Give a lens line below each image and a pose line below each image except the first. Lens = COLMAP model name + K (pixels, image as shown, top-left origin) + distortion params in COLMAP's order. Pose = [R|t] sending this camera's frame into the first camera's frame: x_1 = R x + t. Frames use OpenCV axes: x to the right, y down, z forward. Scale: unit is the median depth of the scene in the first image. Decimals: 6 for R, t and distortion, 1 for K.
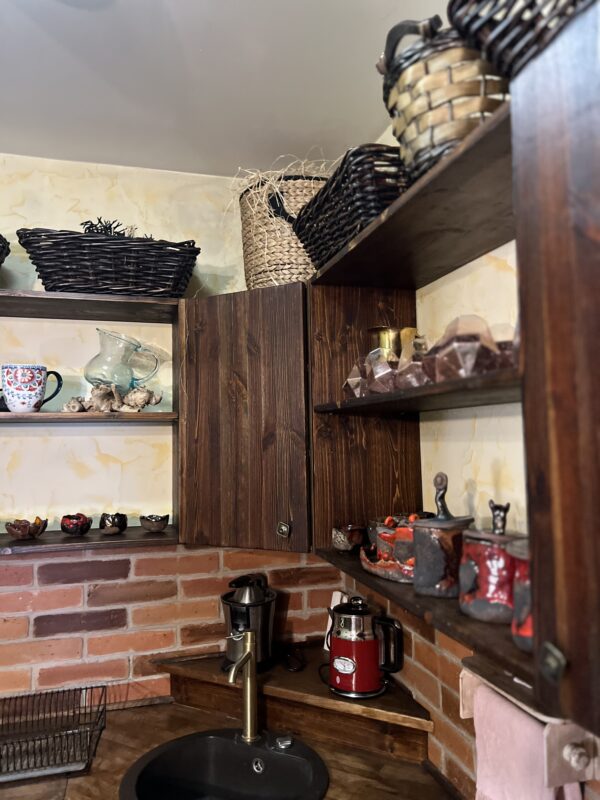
lens RADIAL K [[604.7, 0, 302.3], [0, 604.7, 397.3], [0, 0, 1]] dist [0.041038, -0.052647]
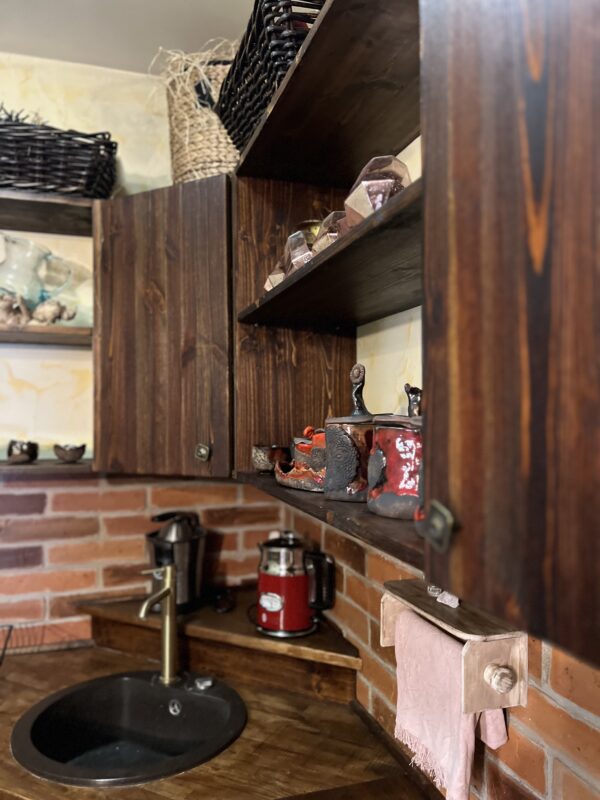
lens RADIAL K [[604.7, 0, 297.6], [0, 604.7, 404.3], [0, 0, 1]] dist [0.041038, -0.052647]
pose [[0.999538, 0.012872, 0.027540, 0.079085], [-0.014197, 0.998725, 0.048442, 0.094308], [-0.026882, -0.048810, 0.998446, 0.091850]]
